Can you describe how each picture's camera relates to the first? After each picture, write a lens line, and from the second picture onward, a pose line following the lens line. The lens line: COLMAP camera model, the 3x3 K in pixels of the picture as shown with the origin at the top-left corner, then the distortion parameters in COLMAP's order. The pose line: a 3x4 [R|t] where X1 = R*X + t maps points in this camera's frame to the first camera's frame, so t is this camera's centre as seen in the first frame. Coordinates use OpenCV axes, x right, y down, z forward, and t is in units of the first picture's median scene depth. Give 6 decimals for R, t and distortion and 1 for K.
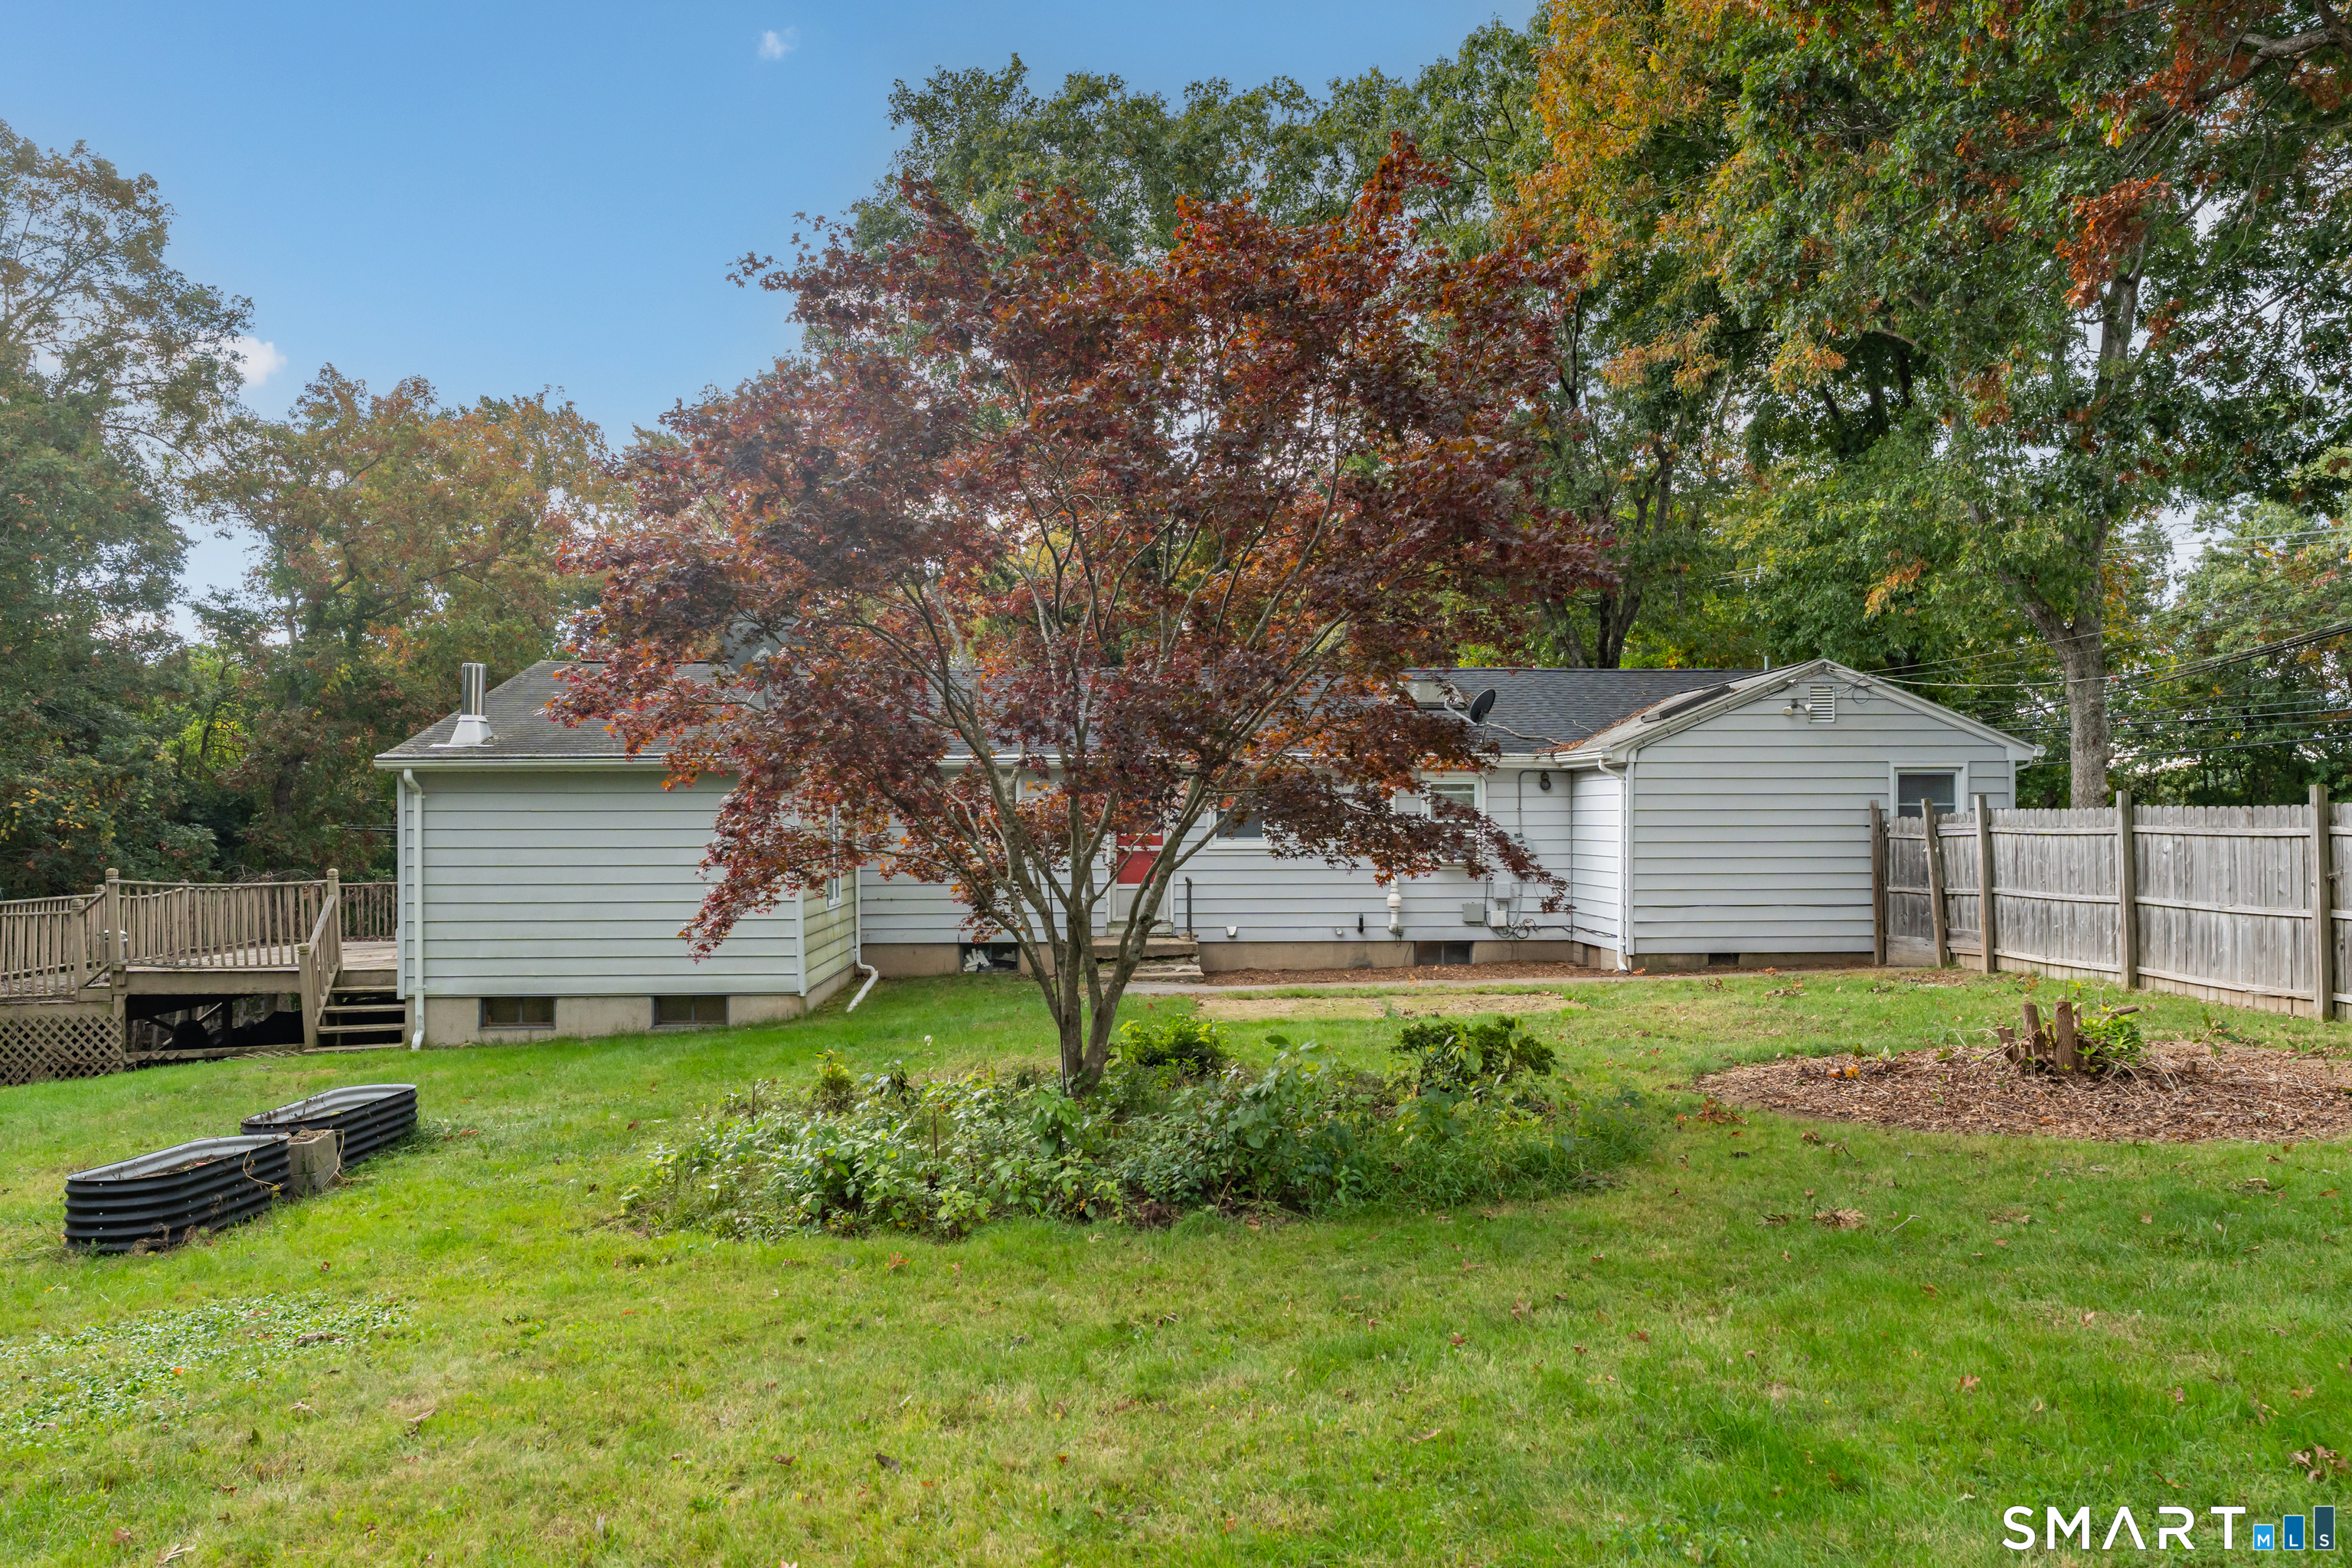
lens RADIAL K [[1577.7, 0, 1116.7], [0, 1577.7, 823.7], [0, 0, 1]] dist [0.003583, 0.002479]
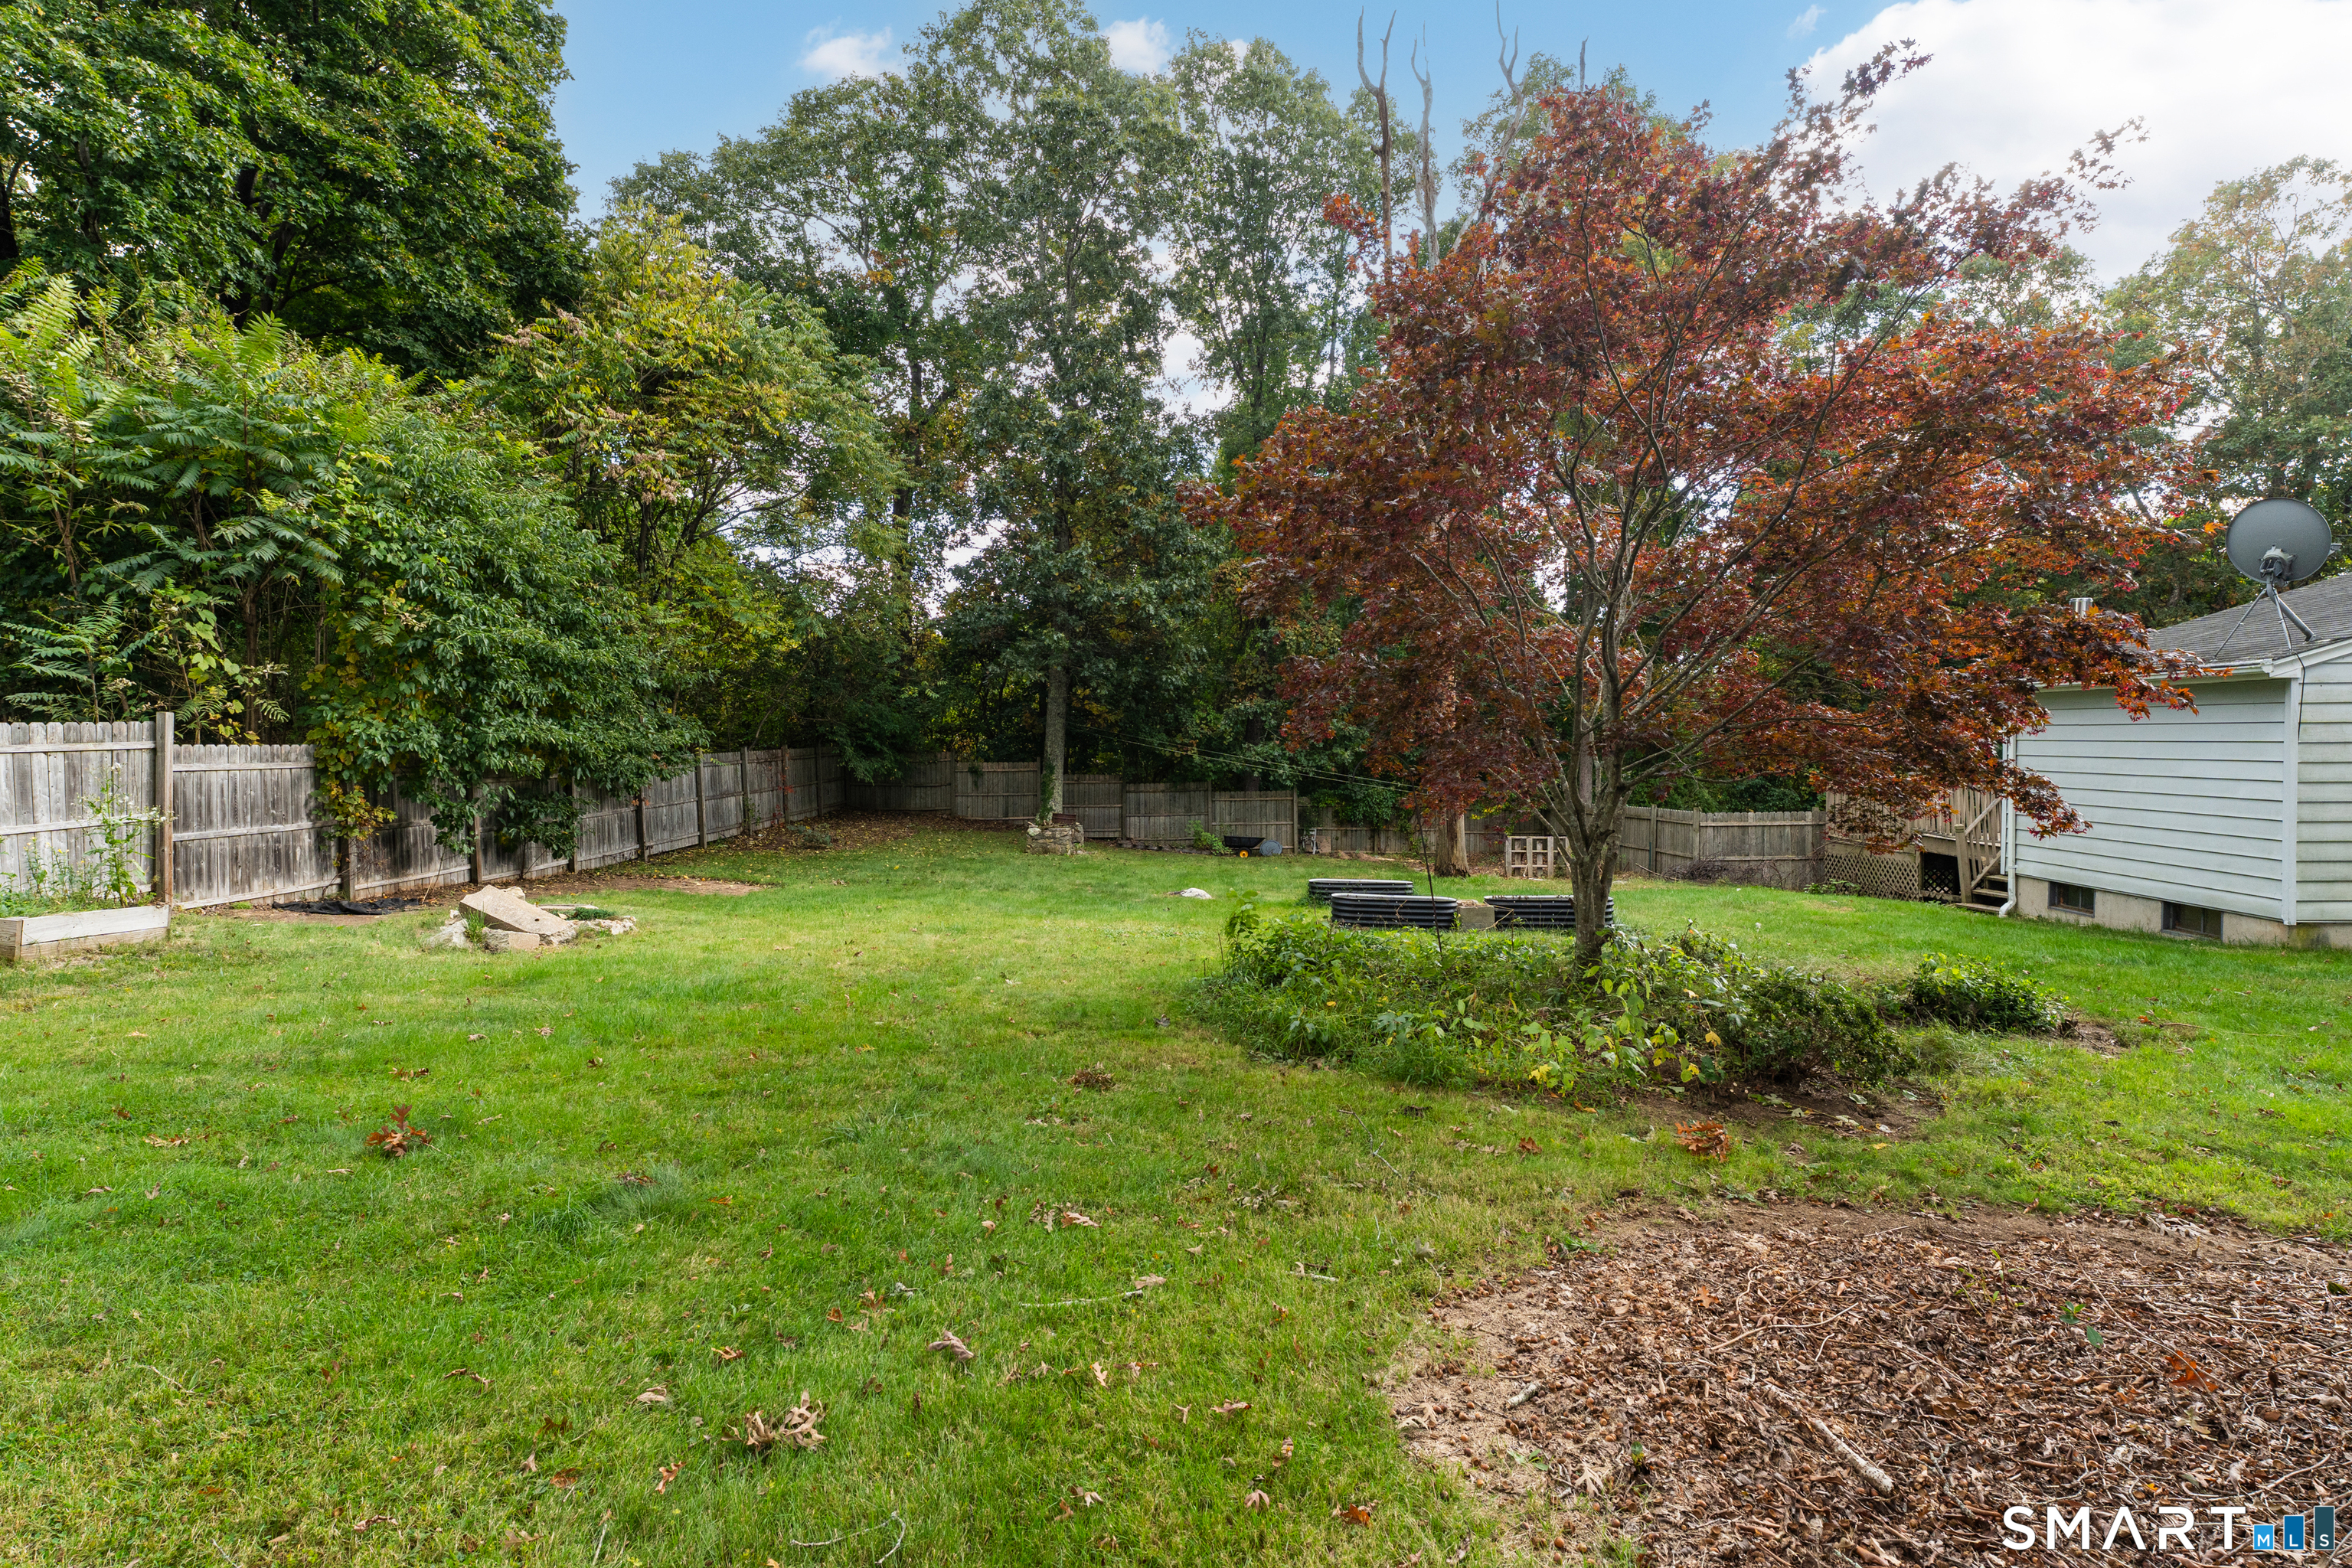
lens RADIAL K [[1148.8, 0, 1176.0], [0, 1148.8, 784.0], [0, 0, 1]] dist [-0.015162, 0.000589]
pose [[-0.086170, 0.043958, -0.995310, 0.451489], [0.012988, 0.998991, 0.042996, -0.008285], [0.996196, -0.009223, -0.086654, 0.366205]]
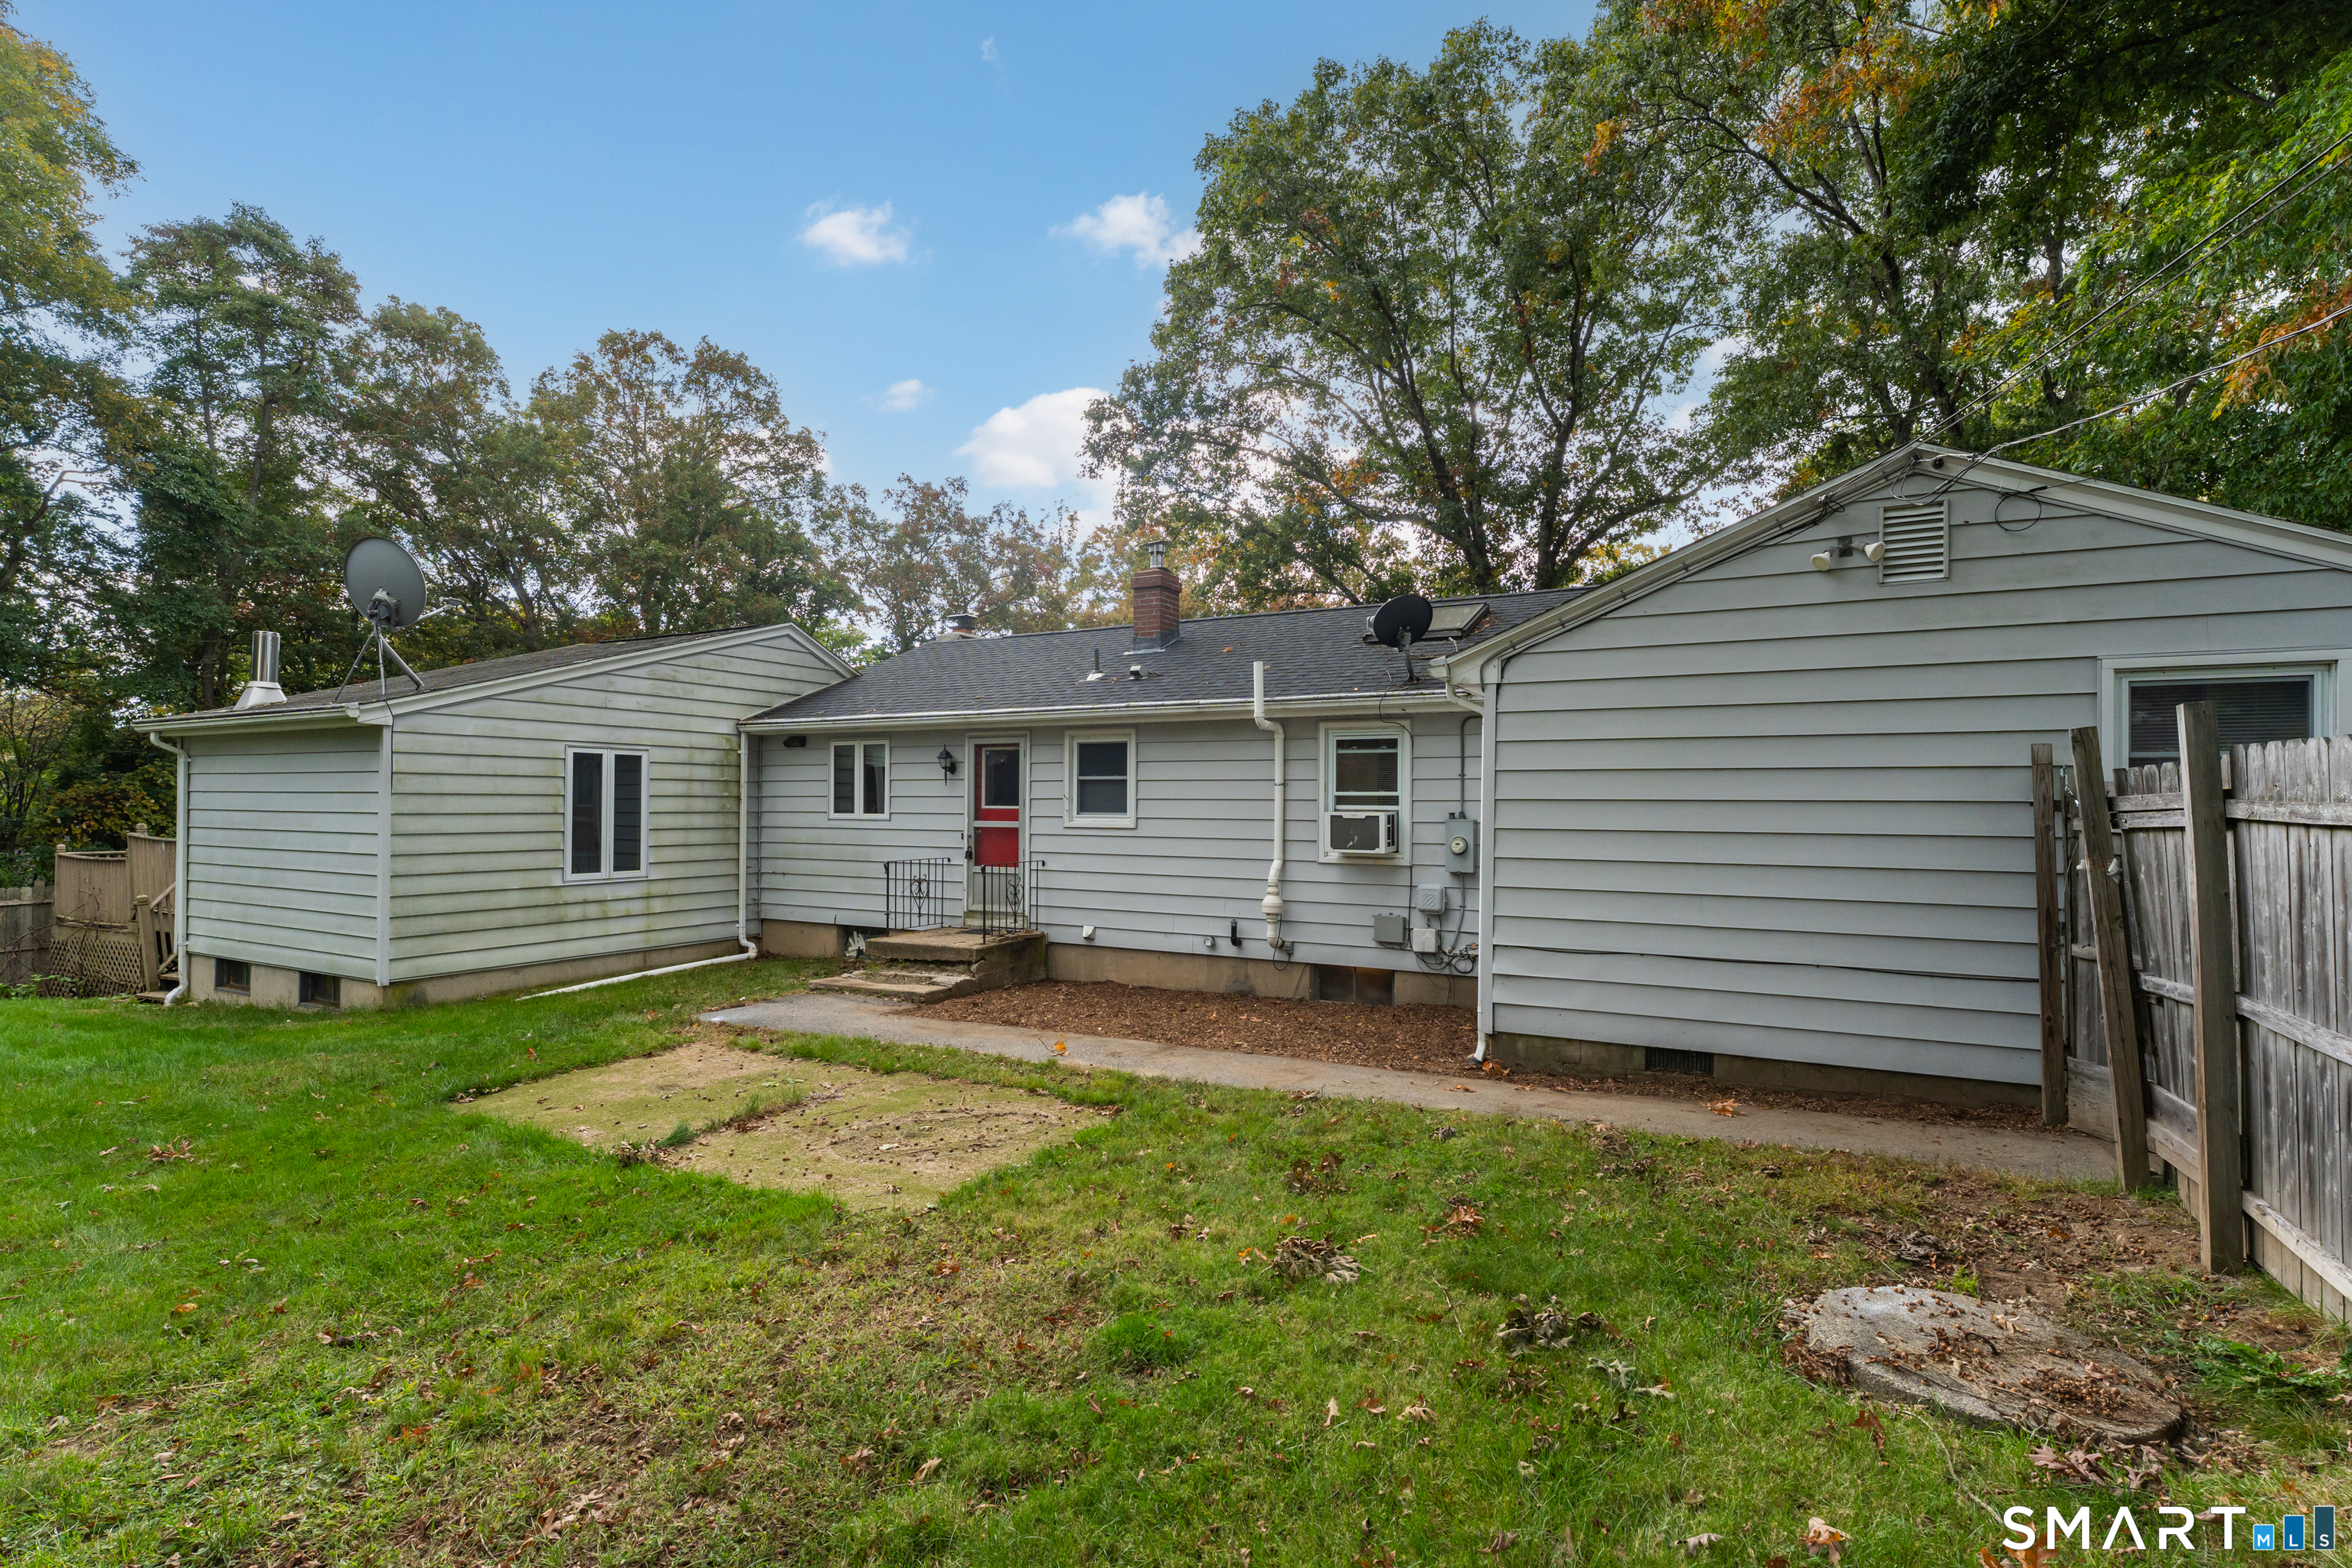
lens RADIAL K [[1081.6, 0, 1175.1], [0, 1081.6, 793.0], [0, 0, 1]] dist [0.001558, 0.000231]
pose [[0.867395, 0.004695, -0.497598, 0.421021], [-0.009690, 0.999925, -0.007458, 0.003155], [0.497526, 0.011291, 0.867376, 0.619970]]
